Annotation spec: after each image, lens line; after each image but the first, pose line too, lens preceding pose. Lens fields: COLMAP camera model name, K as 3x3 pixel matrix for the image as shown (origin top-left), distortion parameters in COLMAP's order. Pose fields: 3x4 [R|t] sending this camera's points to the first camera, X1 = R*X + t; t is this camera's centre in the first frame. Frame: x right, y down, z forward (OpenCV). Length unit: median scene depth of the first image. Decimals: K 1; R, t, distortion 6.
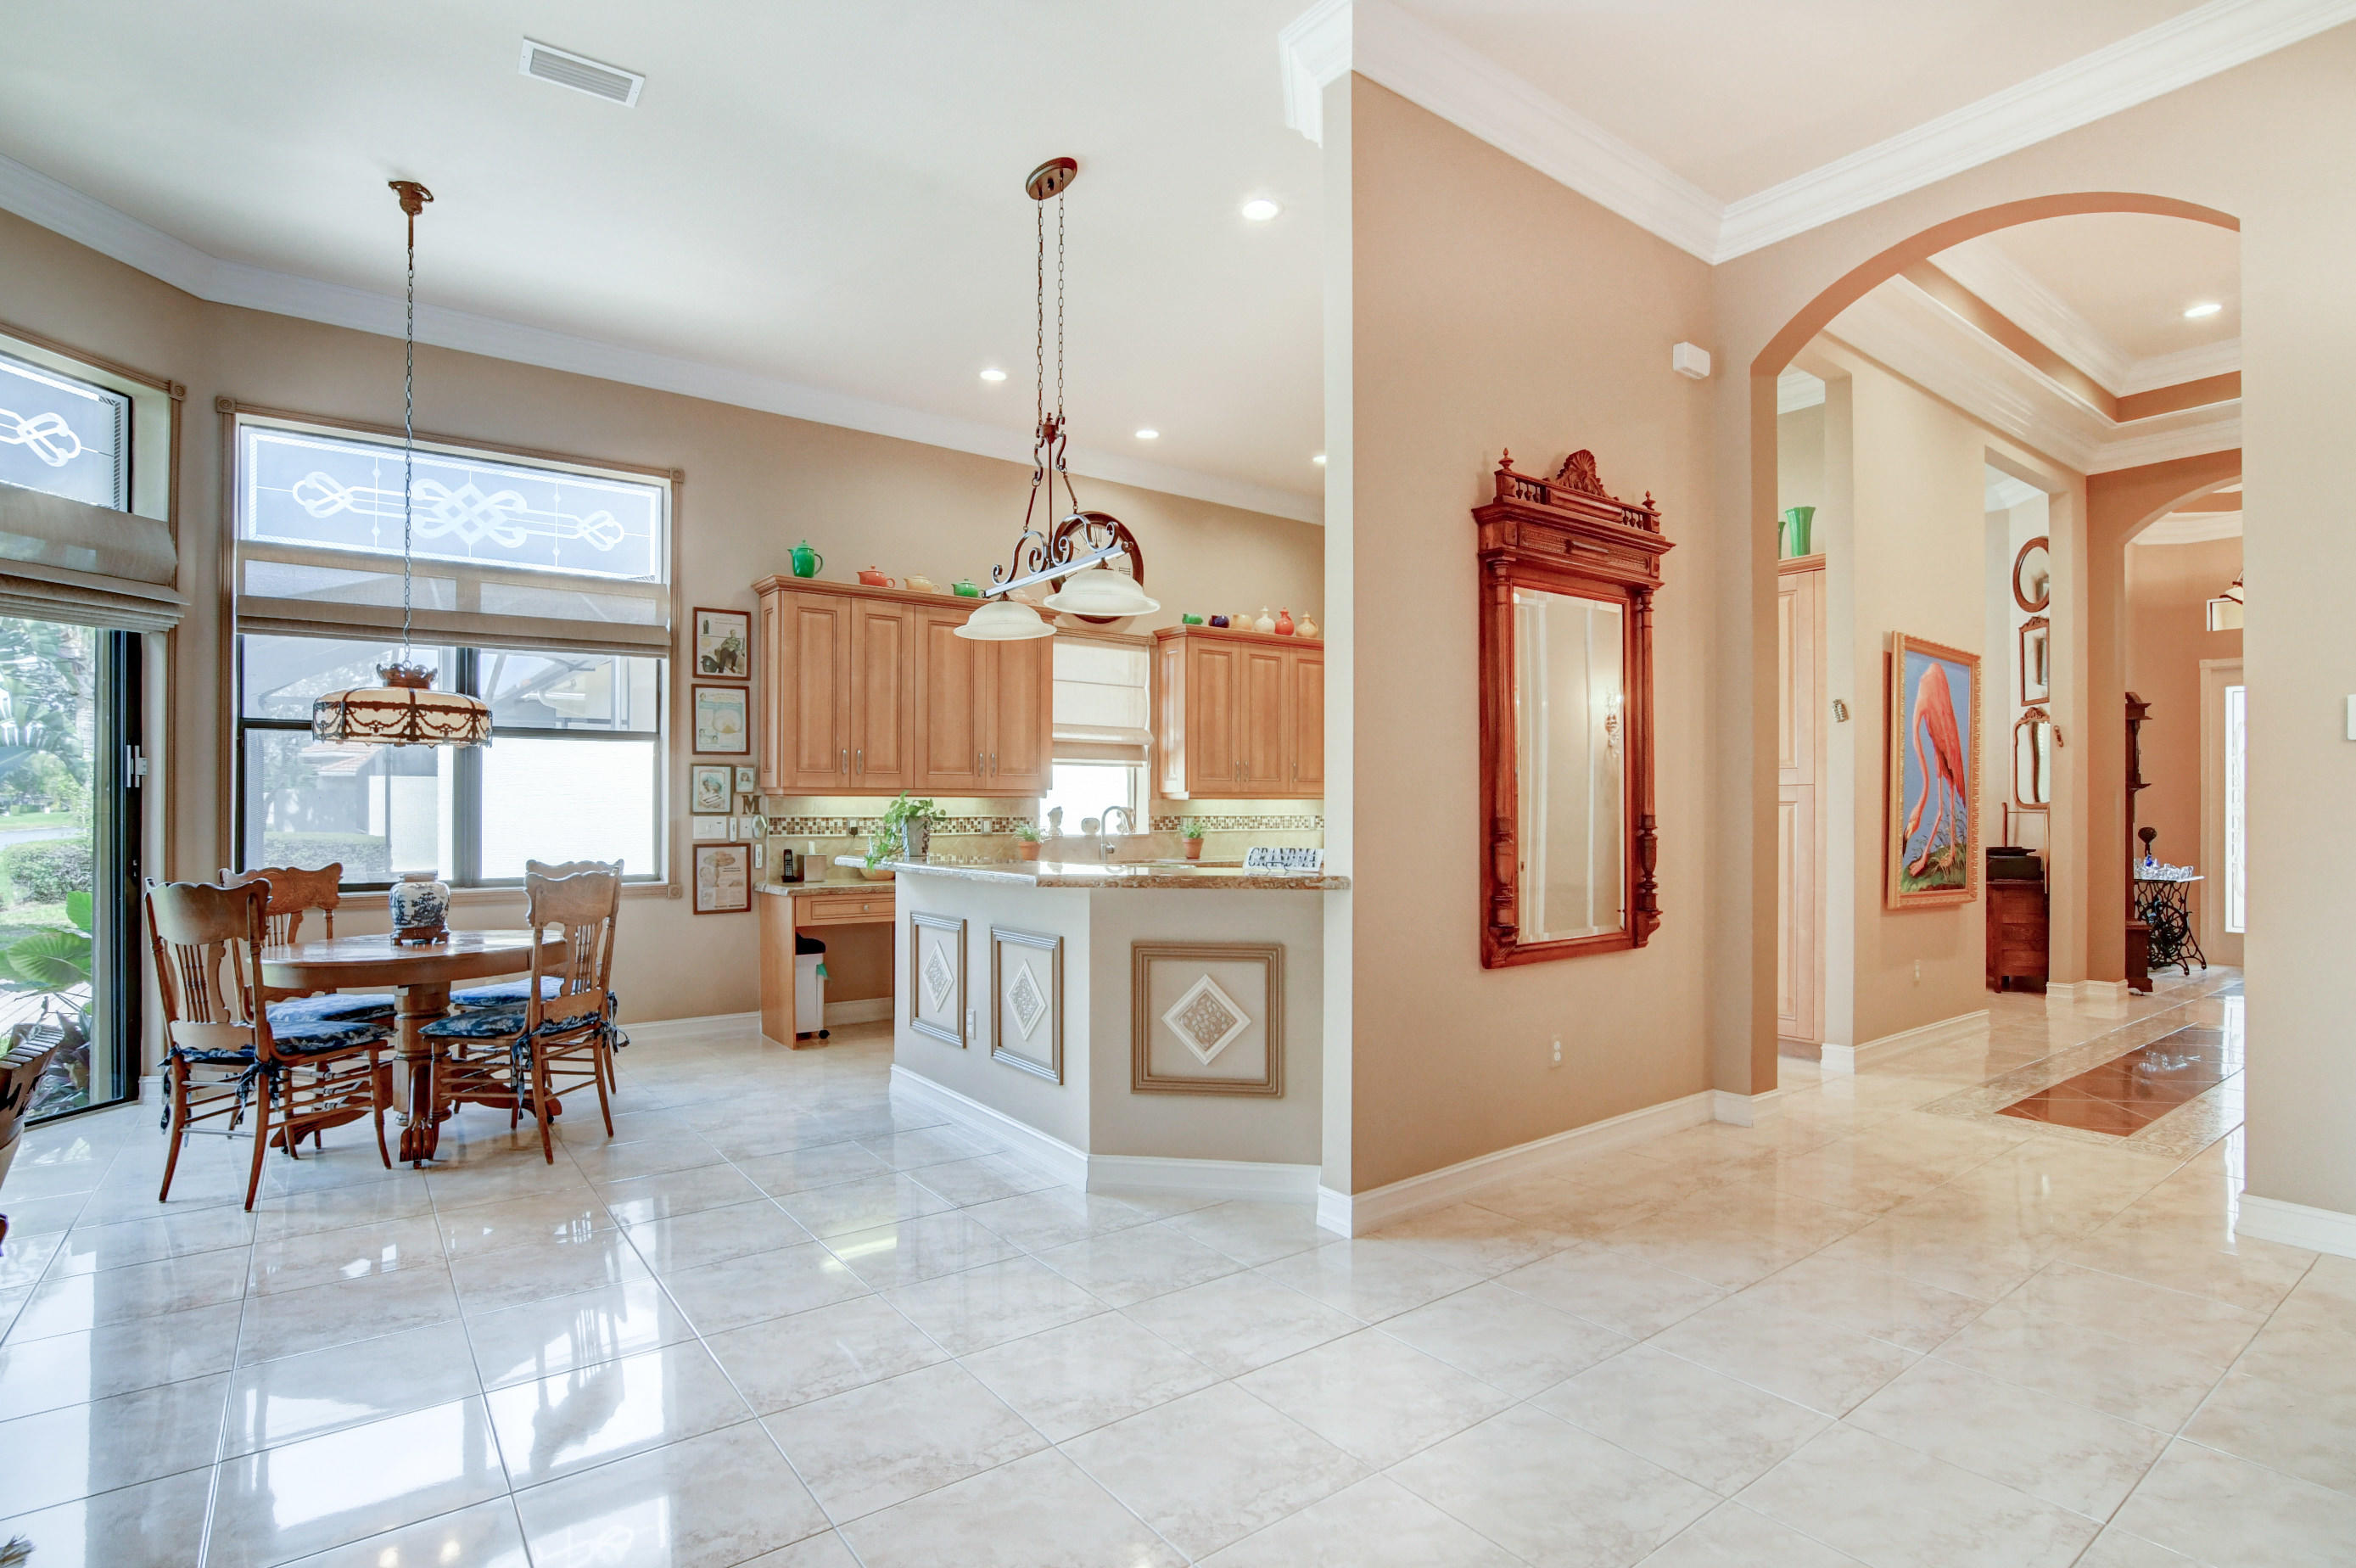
lens RADIAL K [[1153.9, 0, 1167.8], [0, 1153.9, 807.2], [0, 0, 1]] dist [-0.032052, 0.010575]
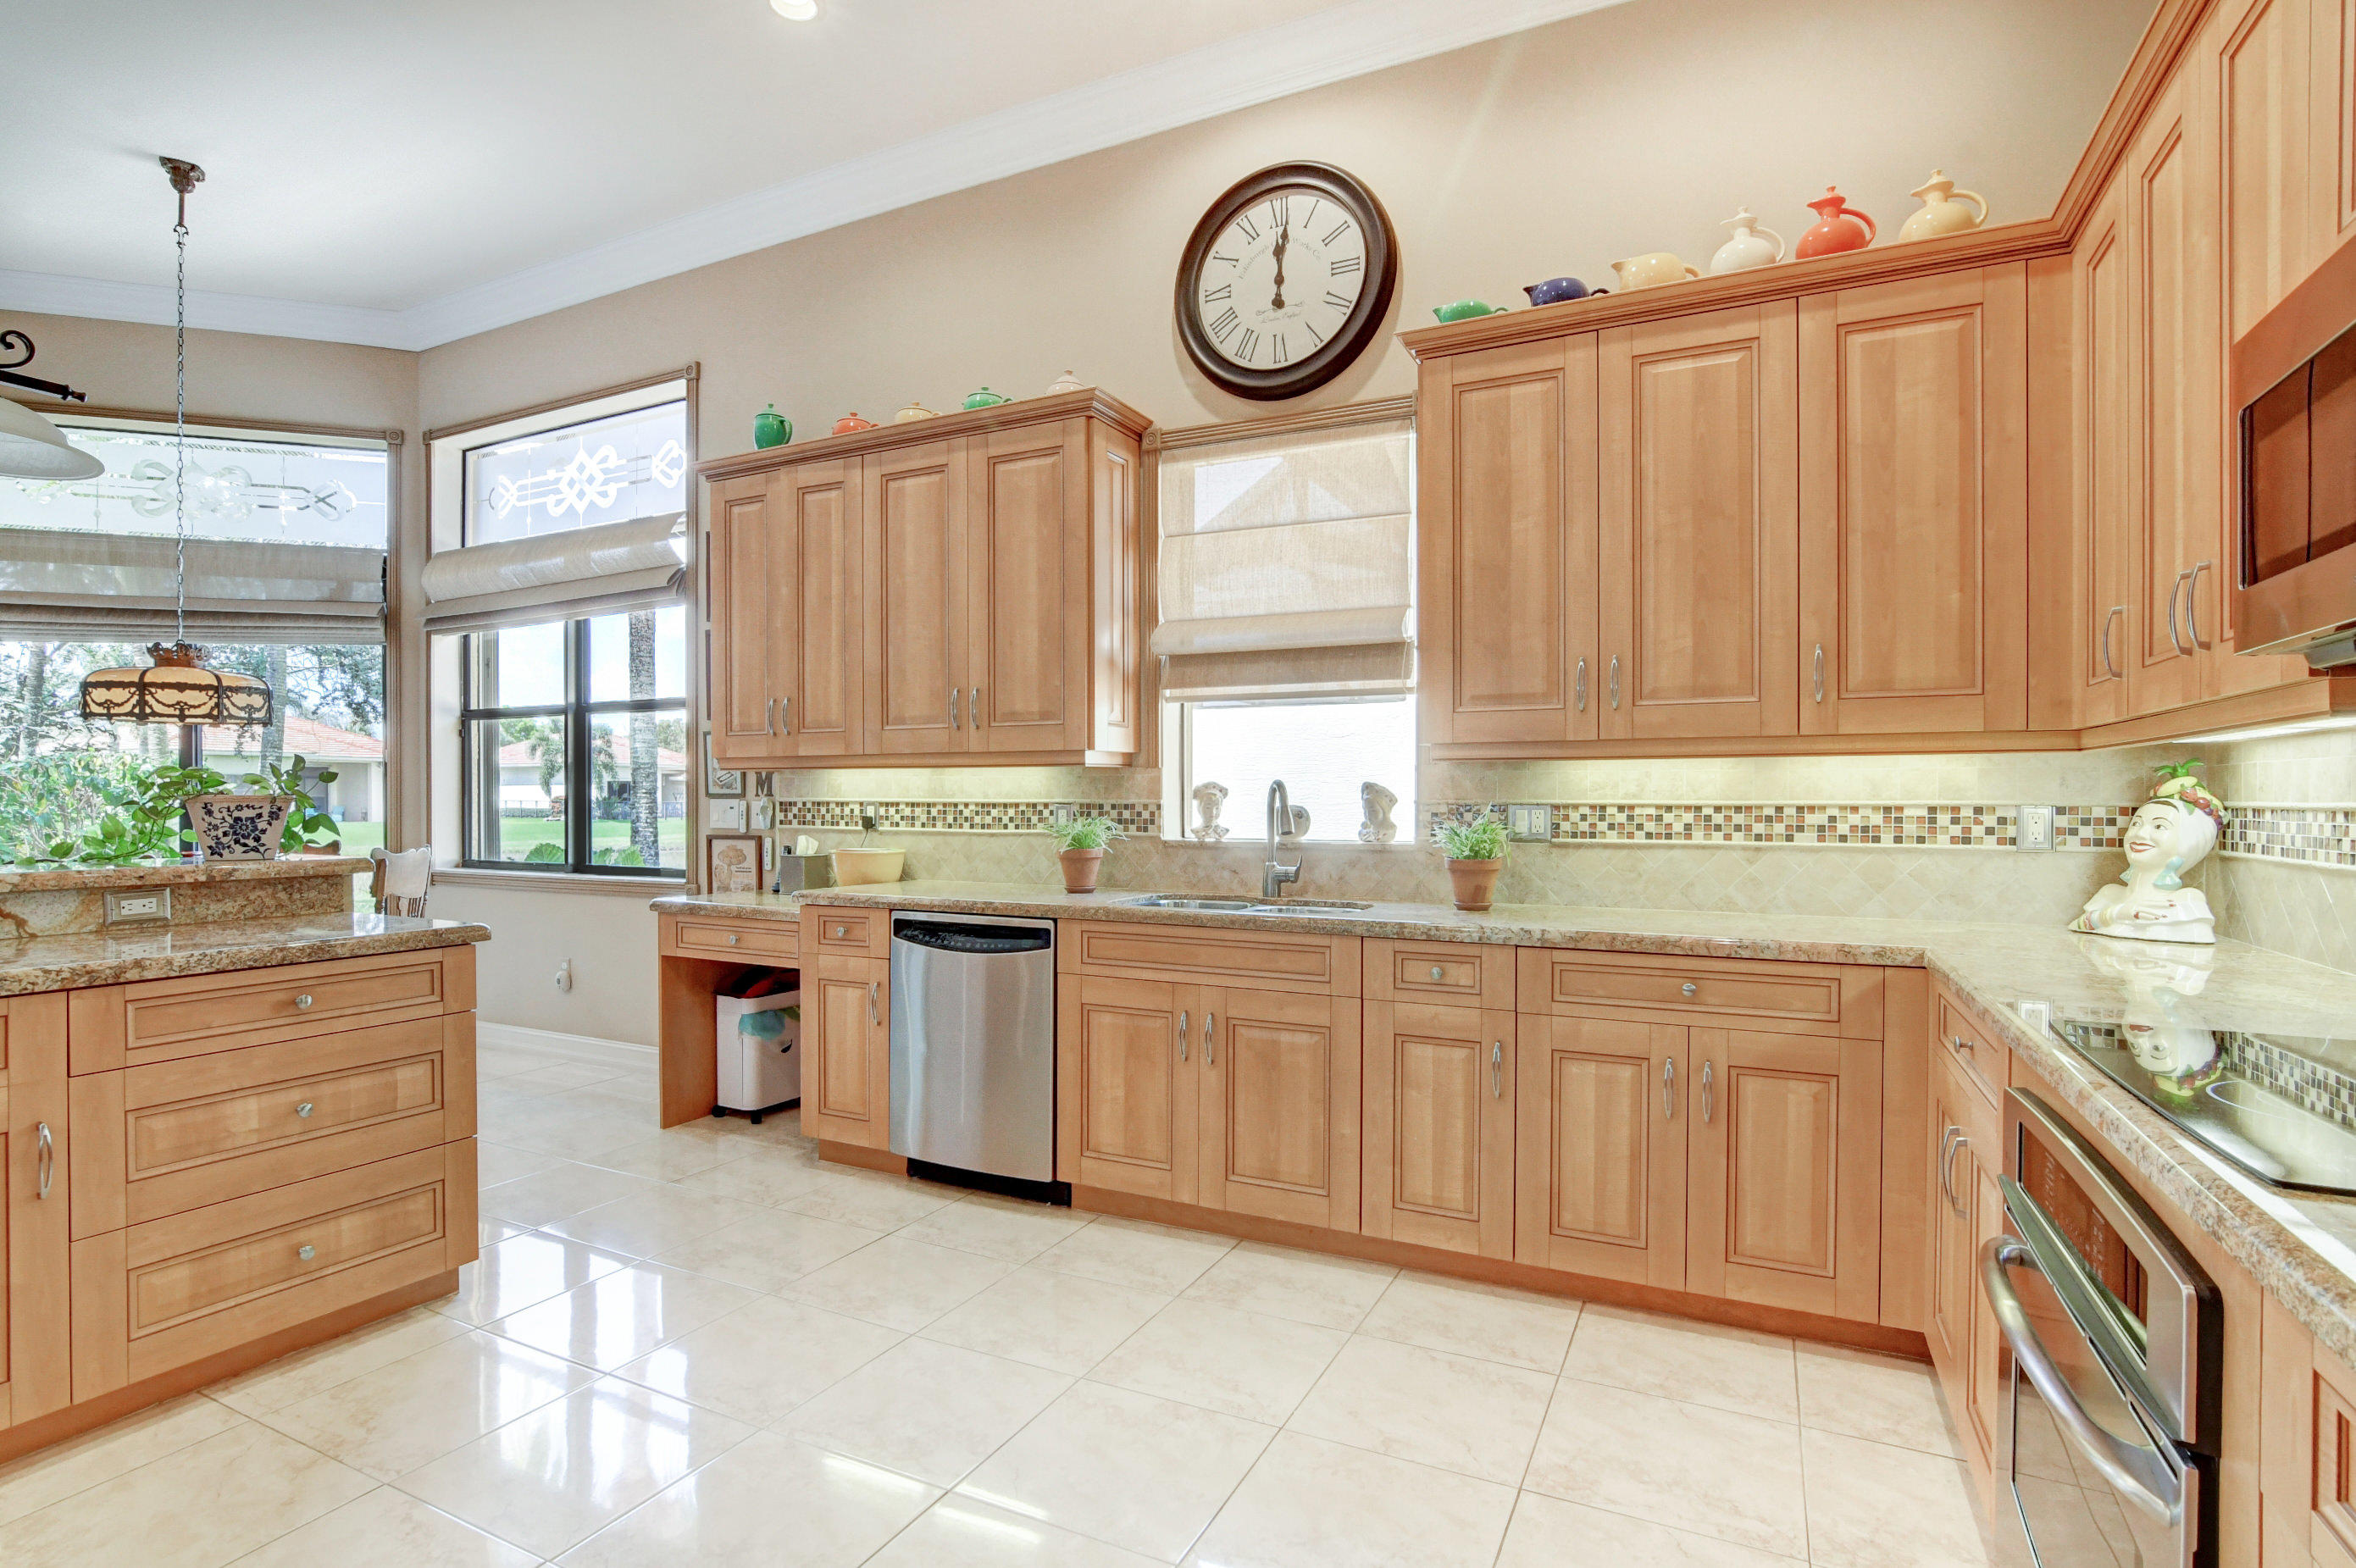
lens RADIAL K [[1153.8, 0, 1167.8], [0, 1153.8, 807.2], [0, 0, 1]] dist [-0.032052, 0.010575]
pose [[0.445879, 0.006288, -0.895071, 0.420831], [-0.000518, 0.999977, 0.006767, 0.007883], [0.895093, -0.002553, 0.445872, 0.913803]]
